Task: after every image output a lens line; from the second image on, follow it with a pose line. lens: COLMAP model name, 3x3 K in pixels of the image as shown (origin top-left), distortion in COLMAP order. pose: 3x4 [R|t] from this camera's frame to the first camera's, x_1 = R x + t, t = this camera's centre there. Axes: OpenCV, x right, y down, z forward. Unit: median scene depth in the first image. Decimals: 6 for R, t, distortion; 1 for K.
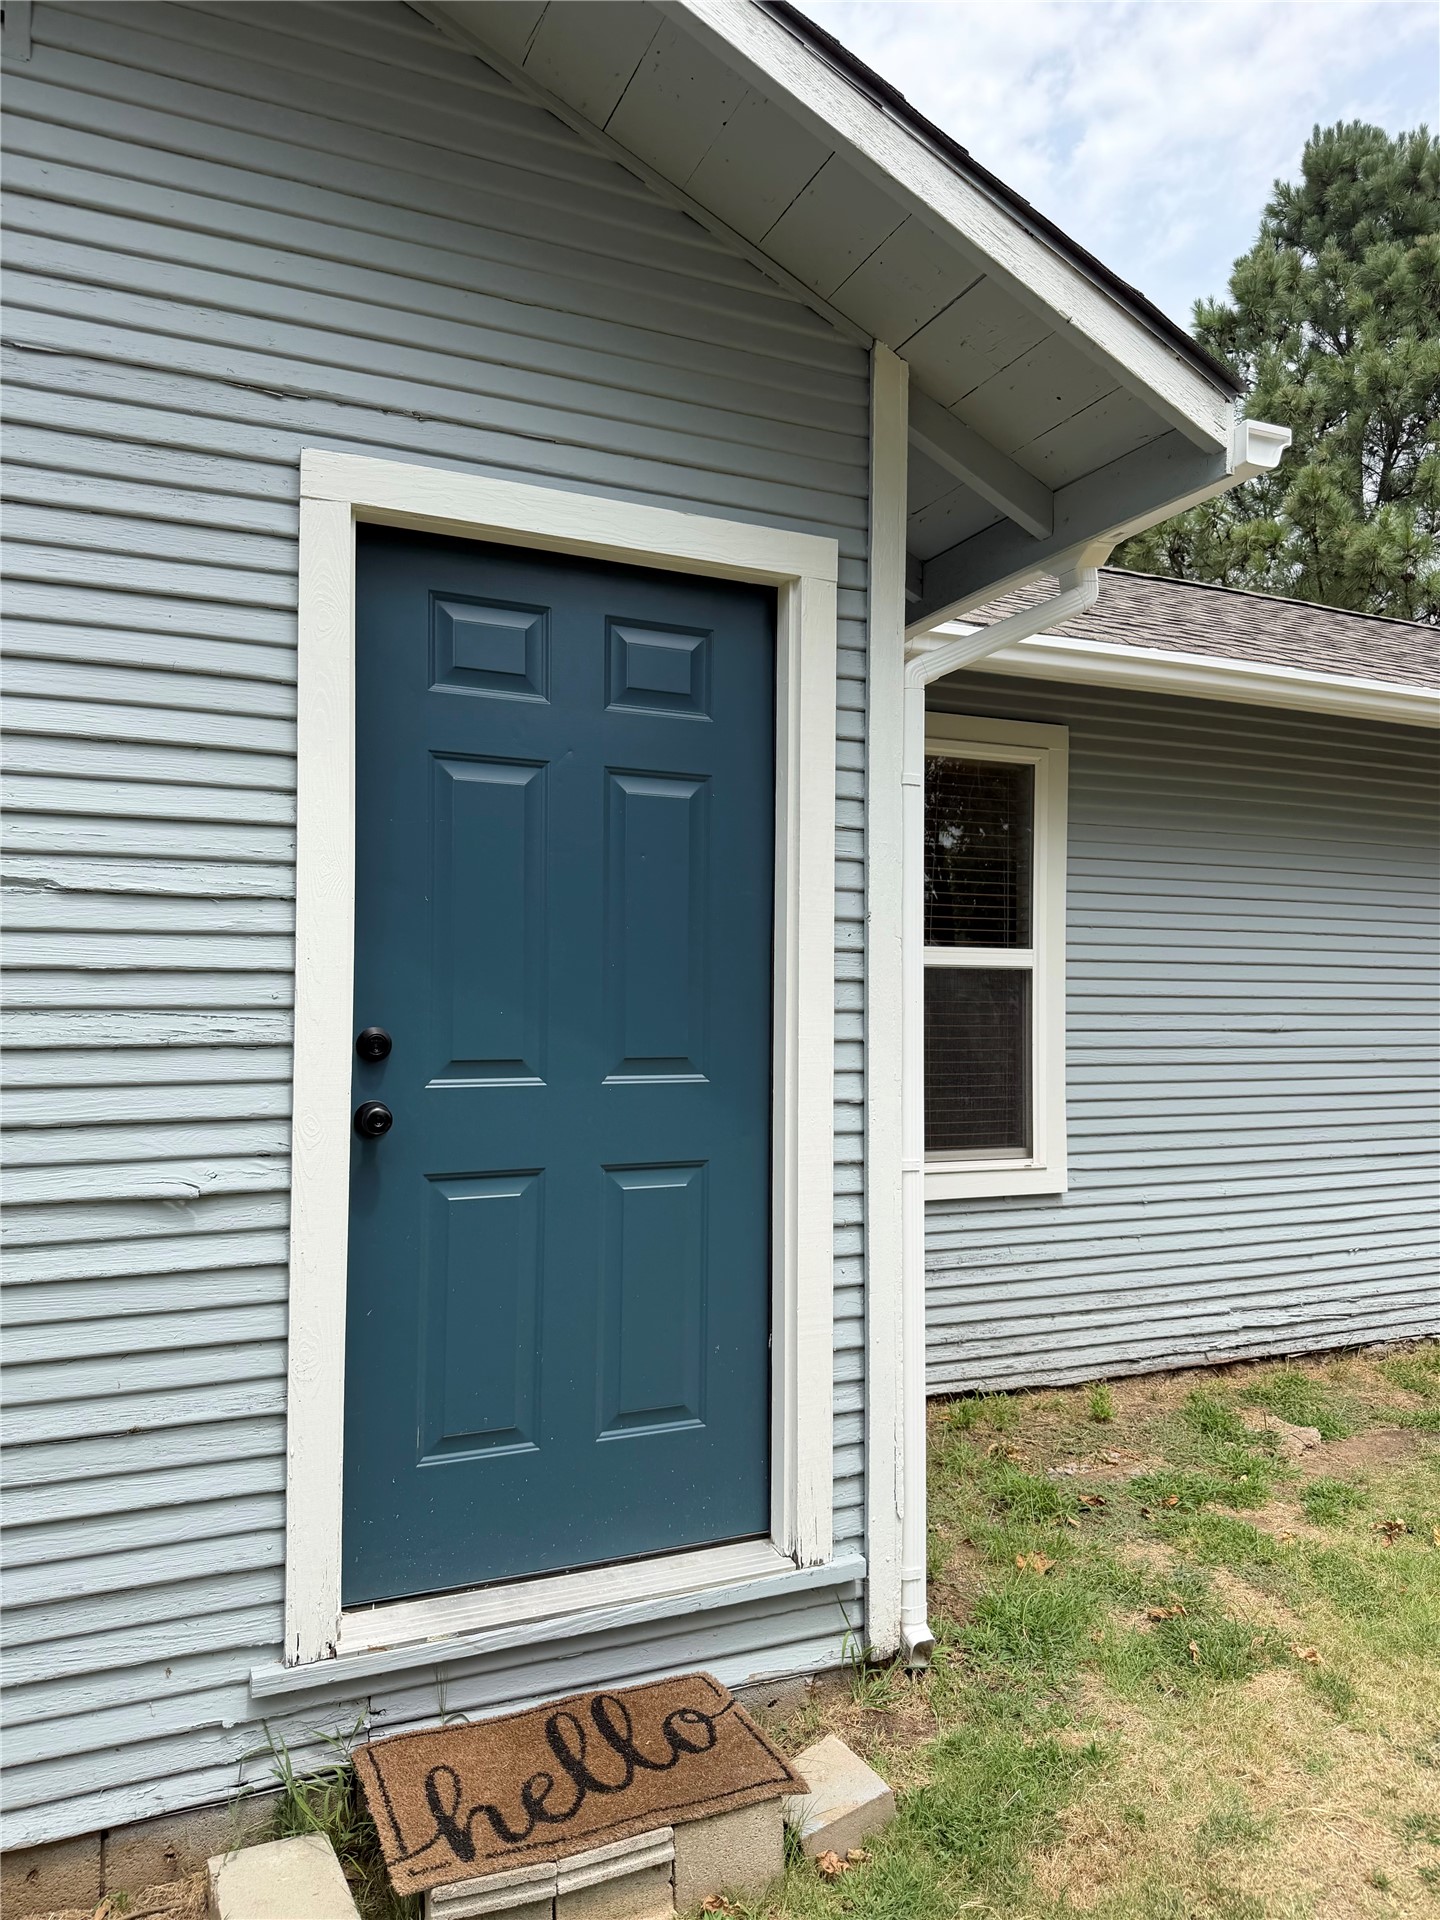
lens RADIAL K [[1350.6, 0, 742.1], [0, 1350.6, 1003.4], [0, 0, 1]] dist [-0.009675, -0.005330]
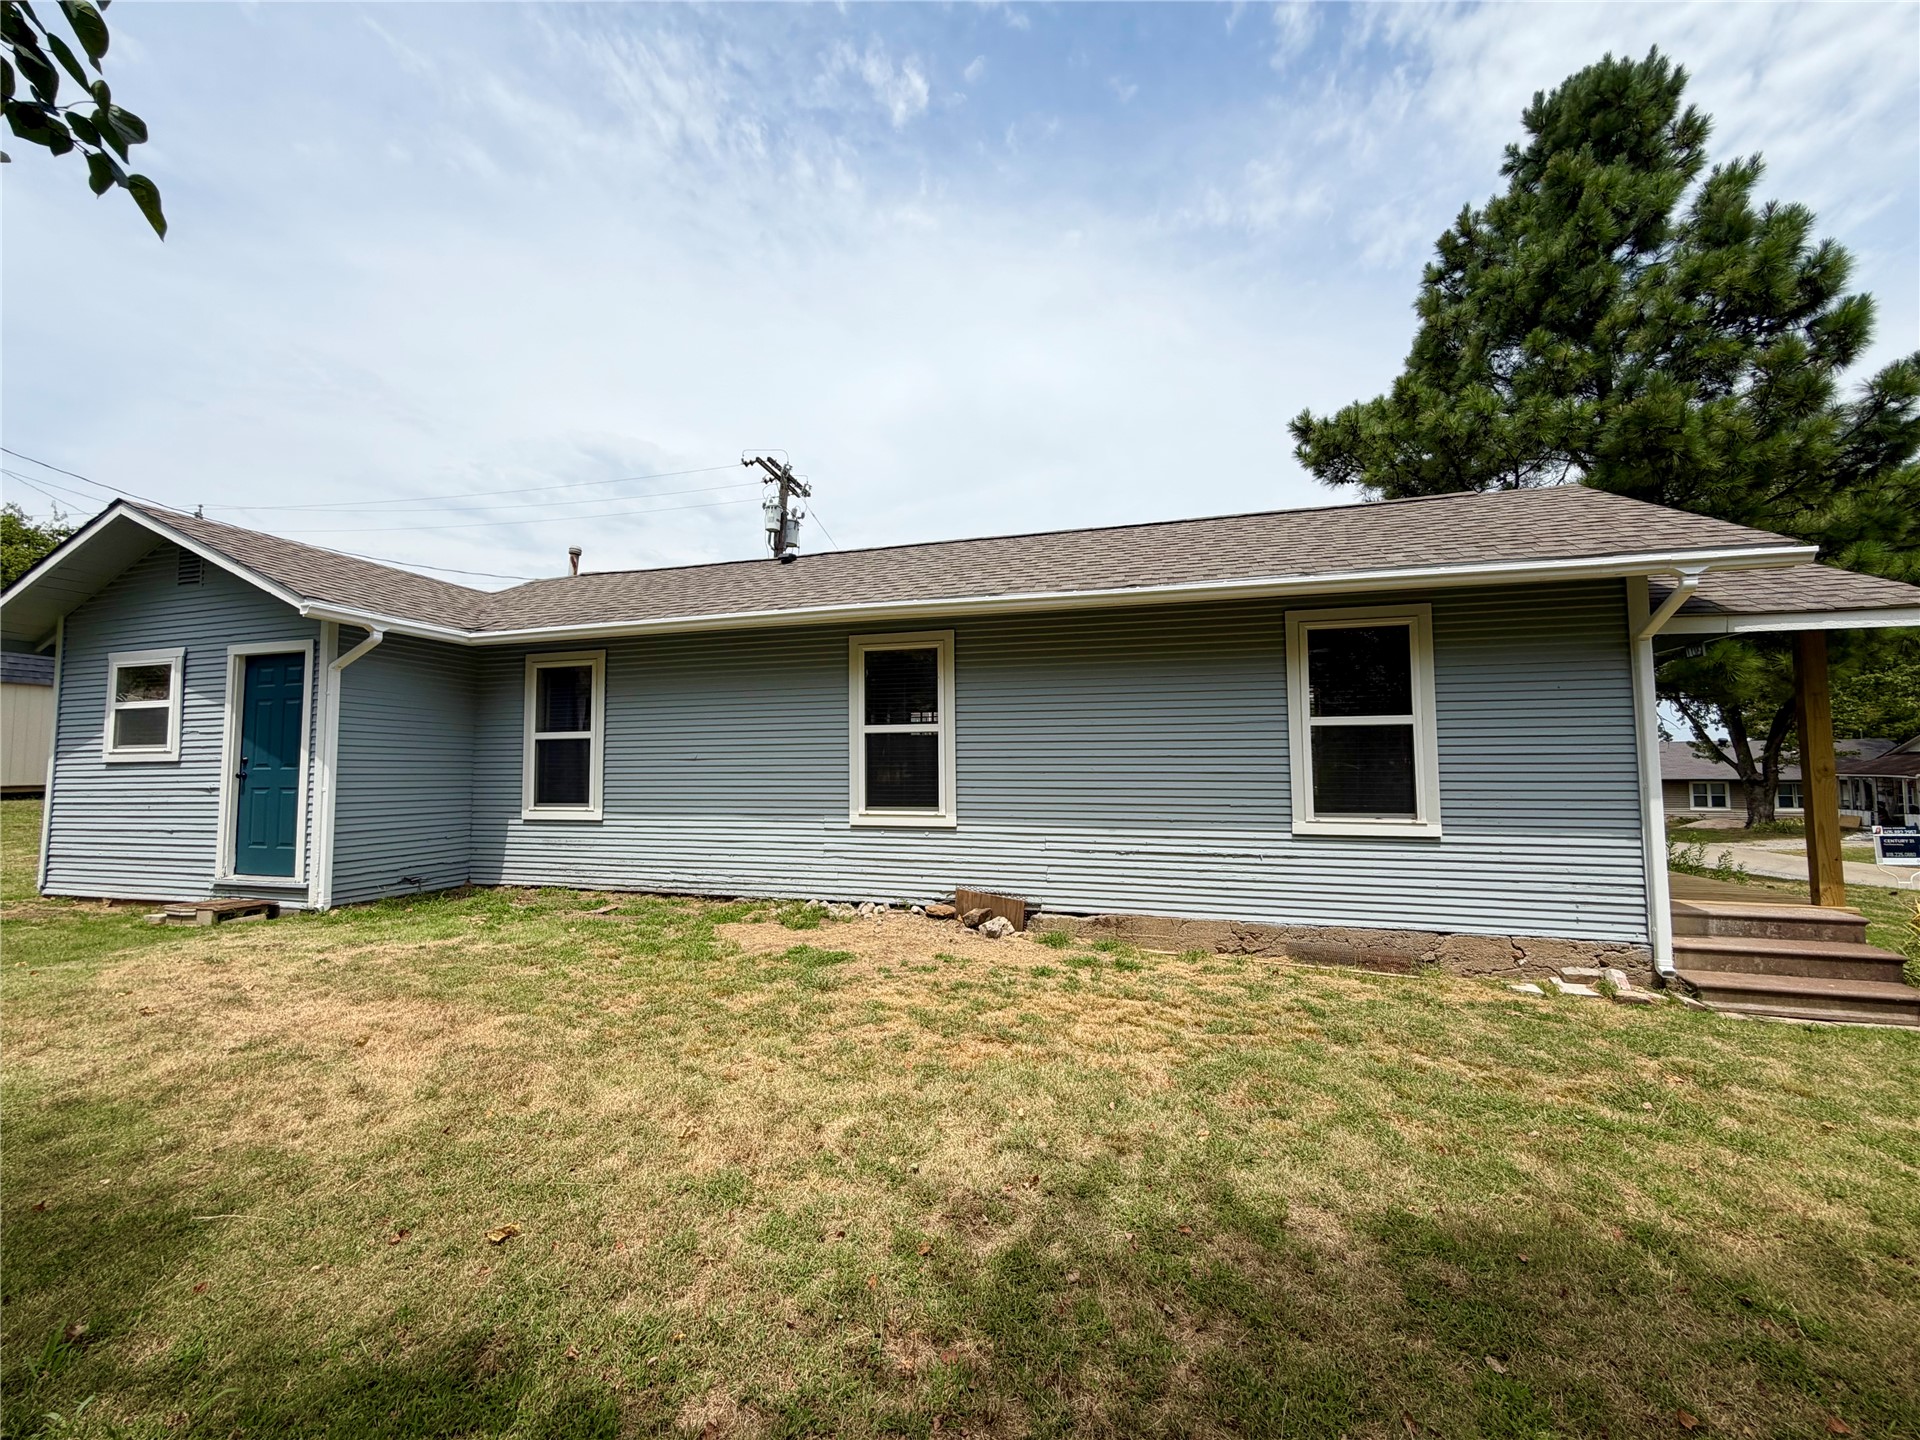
lens RADIAL K [[787.1, 0, 960.0], [0, 787.1, 720.0], [0, 0, 1]] dist [0.001415, 0.000108]
pose [[0.762167, -0.045347, -0.645790, 3.191799], [0.011483, 0.998334, -0.056551, 0.067984], [0.647279, 0.035686, 0.761418, 0.436360]]
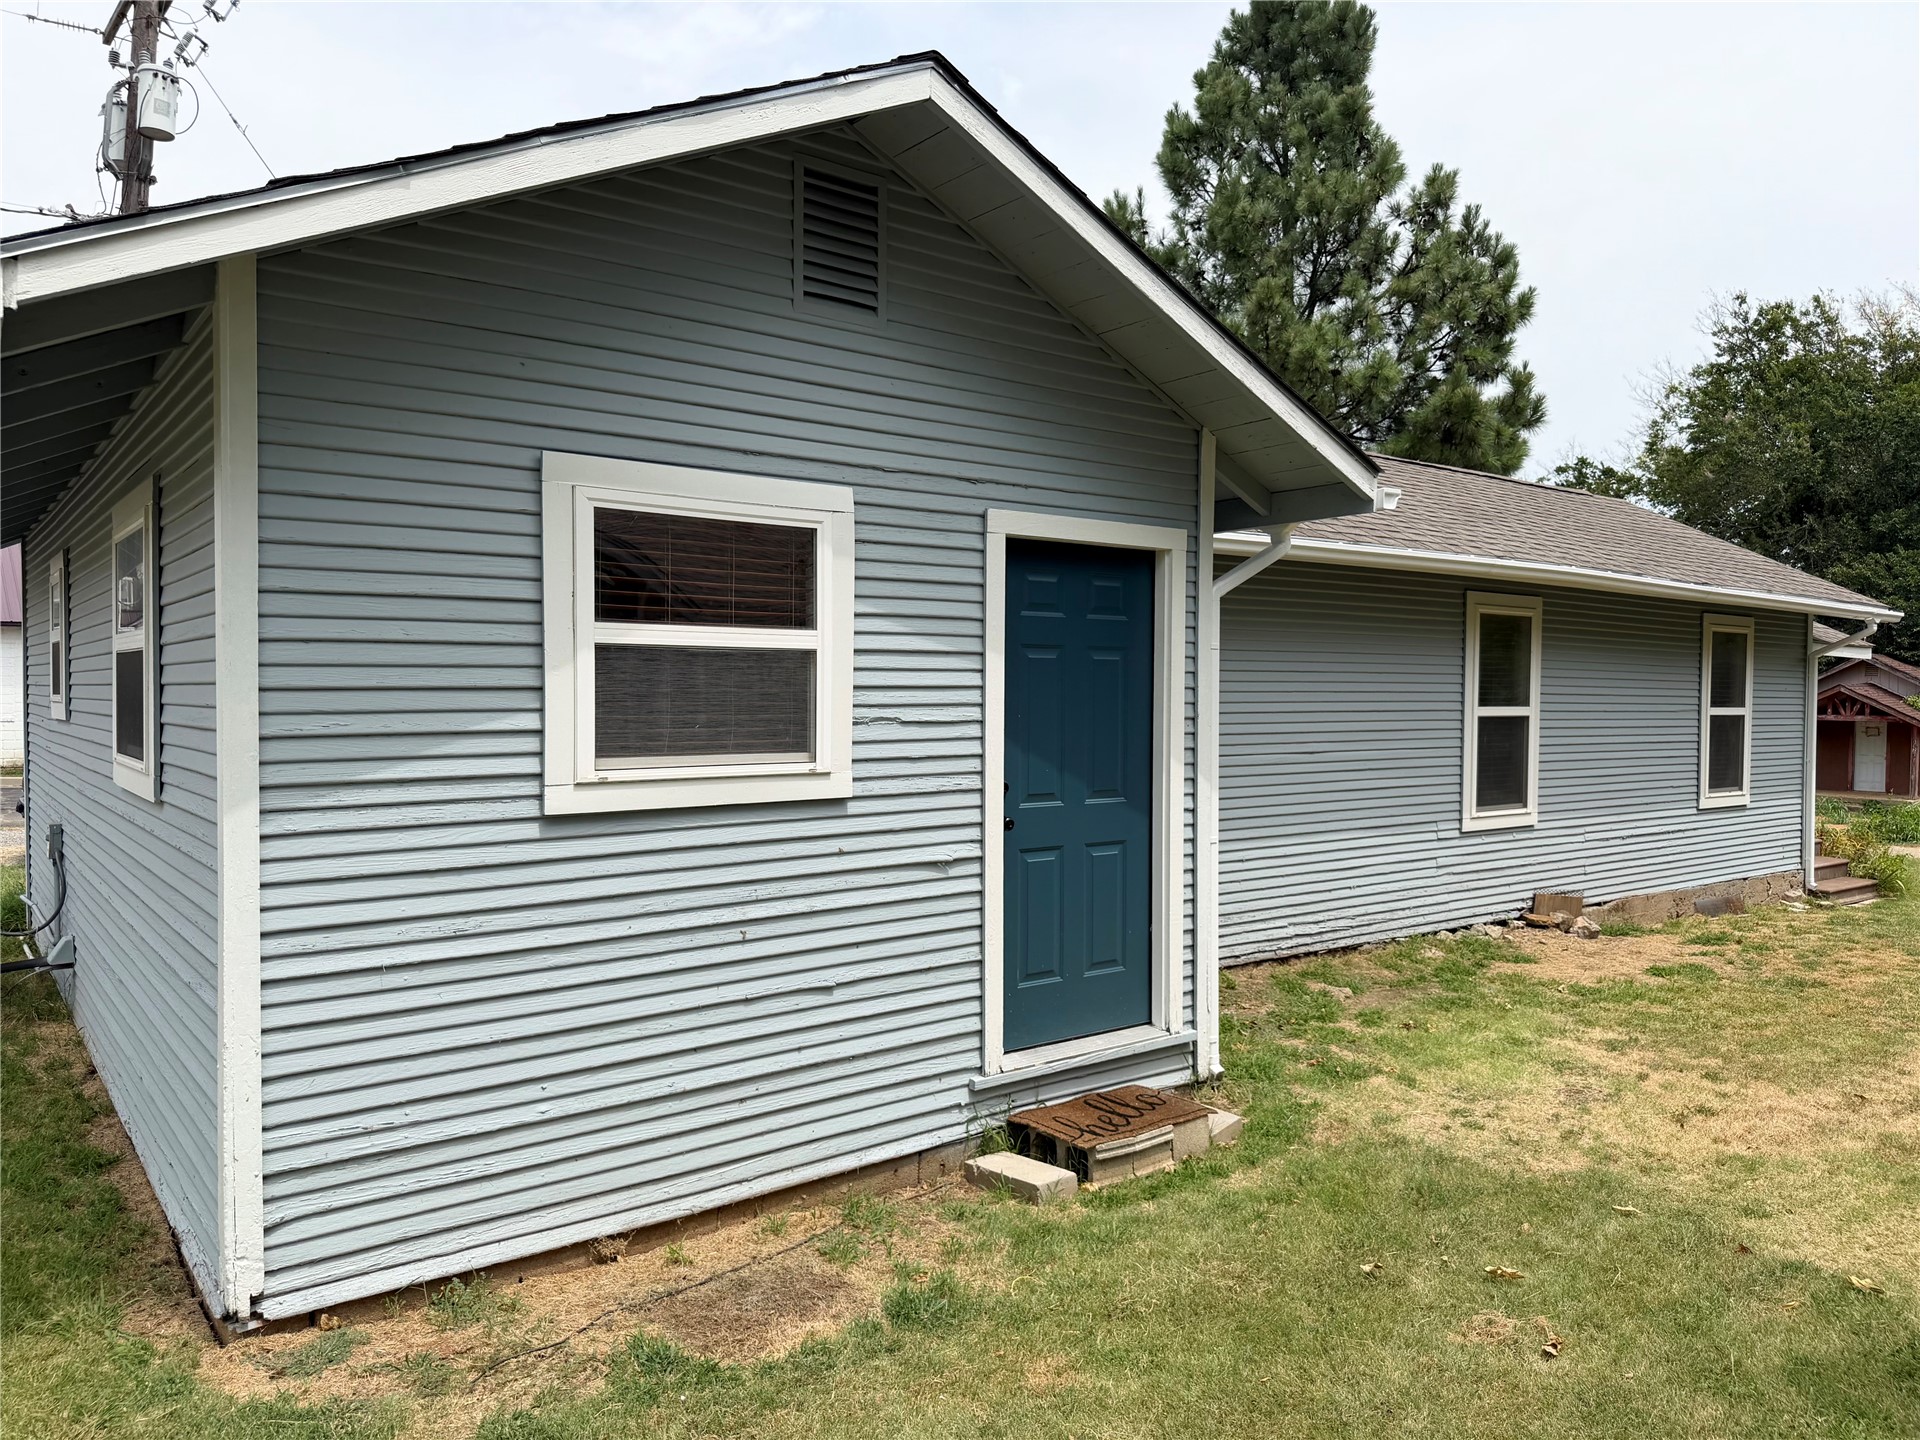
lens RADIAL K [[1332.3, 0, 960.0], [0, 1332.3, 720.0], [0, 0, 1]] dist [0.016546, -0.004136]
pose [[0.975539, -0.001704, 0.219819, -0.699999], [-0.004703, 0.999579, 0.028621, -0.117607], [-0.219775, -0.028955, 0.975121, -0.880366]]
